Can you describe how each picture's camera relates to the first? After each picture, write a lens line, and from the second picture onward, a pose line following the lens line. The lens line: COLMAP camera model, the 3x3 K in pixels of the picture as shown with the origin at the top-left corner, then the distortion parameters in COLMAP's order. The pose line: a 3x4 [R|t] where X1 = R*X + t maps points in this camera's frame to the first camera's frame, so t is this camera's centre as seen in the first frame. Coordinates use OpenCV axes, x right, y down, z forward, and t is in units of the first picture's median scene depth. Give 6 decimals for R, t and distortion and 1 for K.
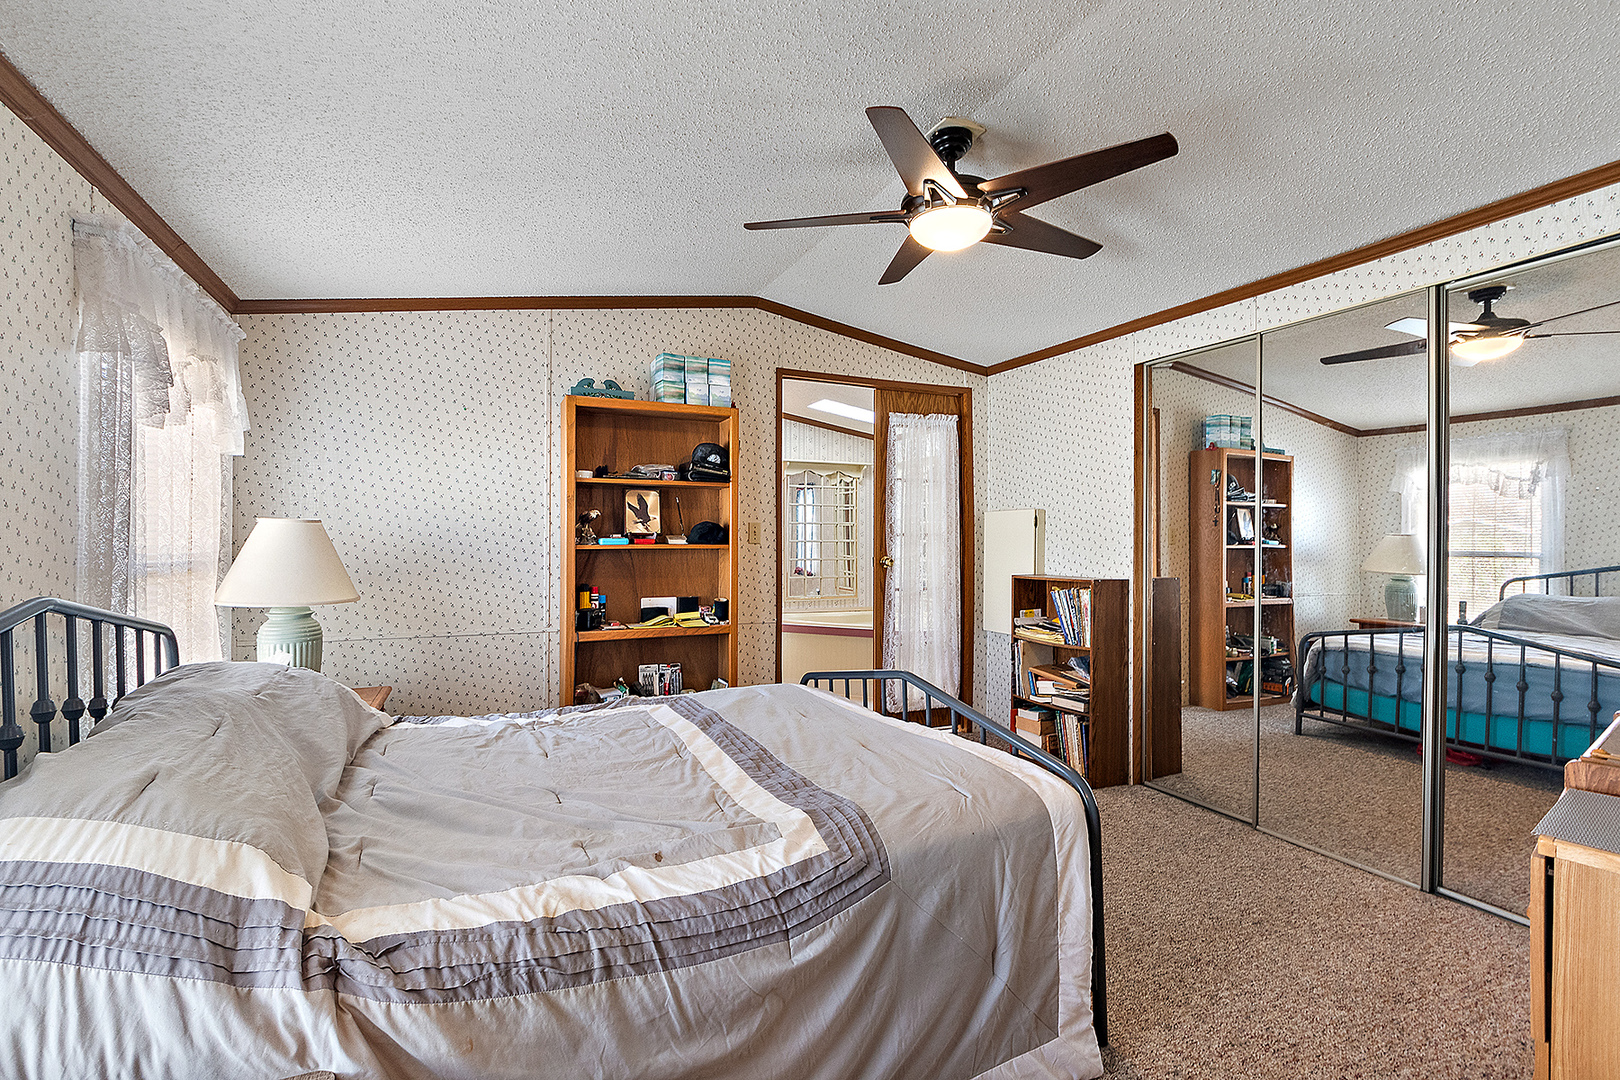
lens RADIAL K [[731.8, 0, 810.0], [0, 731.8, 540.0], [0, 0, 1]] dist [-0.001264, -0.000134]
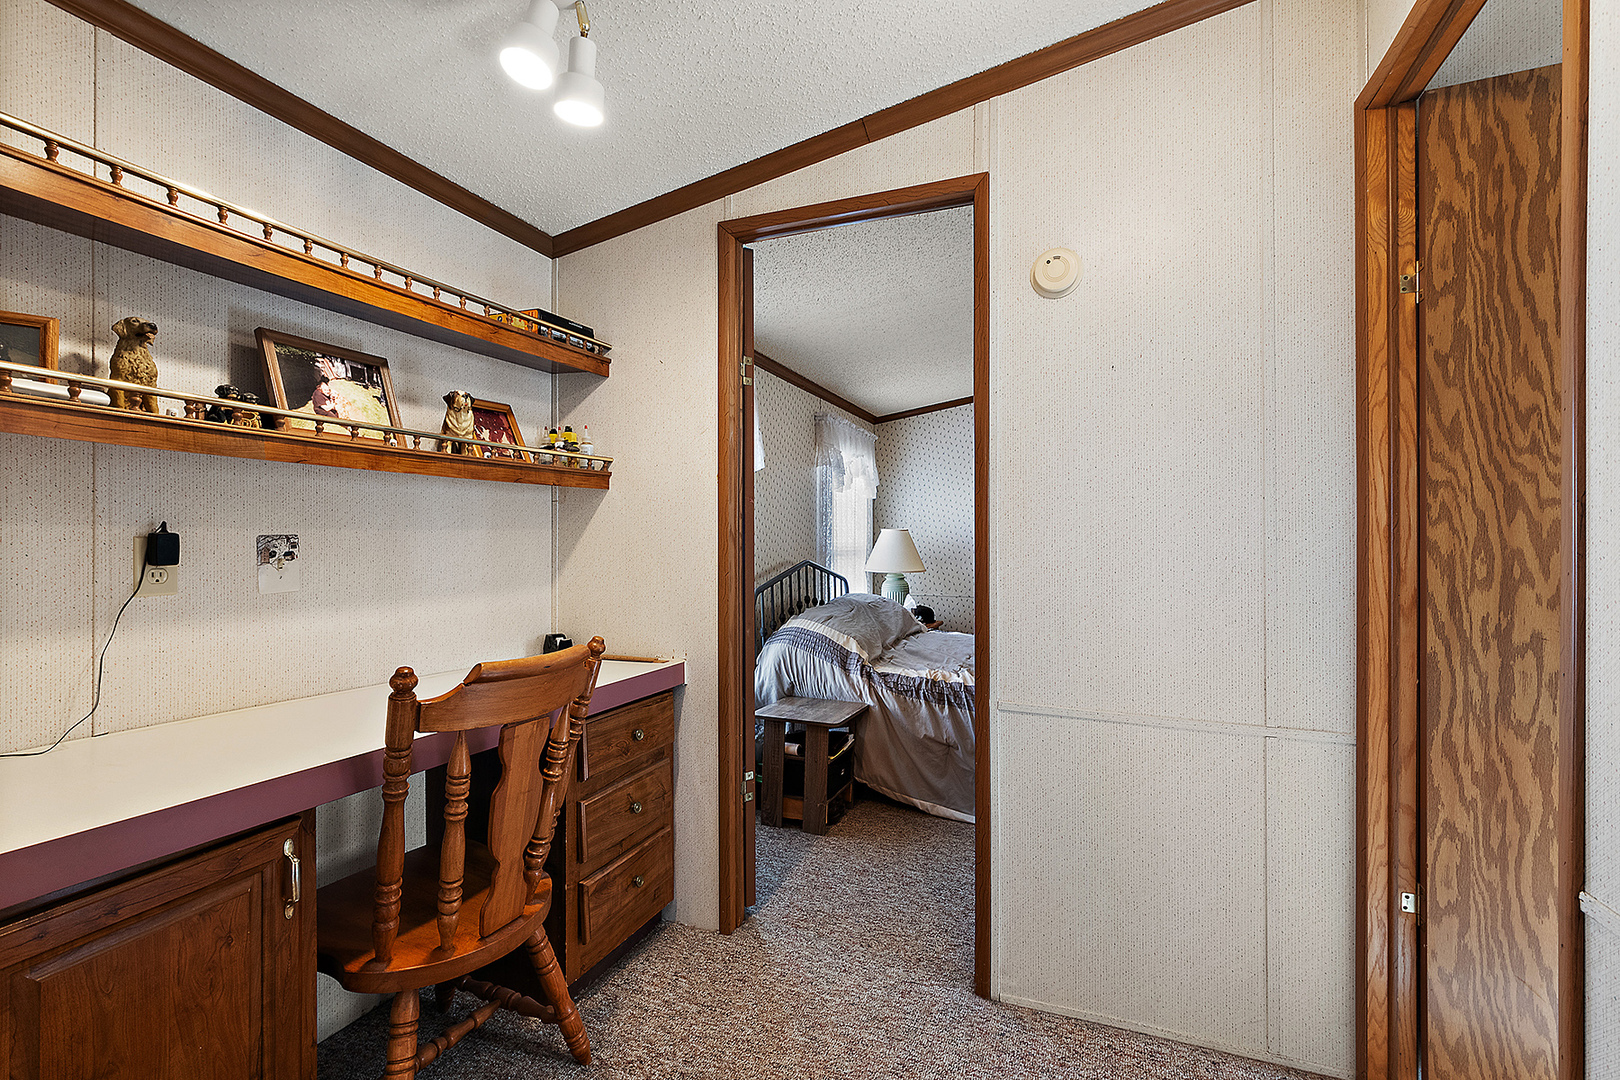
lens RADIAL K [[731.8, 0, 810.0], [0, 731.8, 540.0], [0, 0, 1]] dist [-0.001264, -0.000134]
pose [[0.690271, 0.002933, -0.723545, 1.328148], [0.000251, 0.999991, 0.004293, -0.015684], [0.723551, -0.003145, 0.690264, -1.249779]]
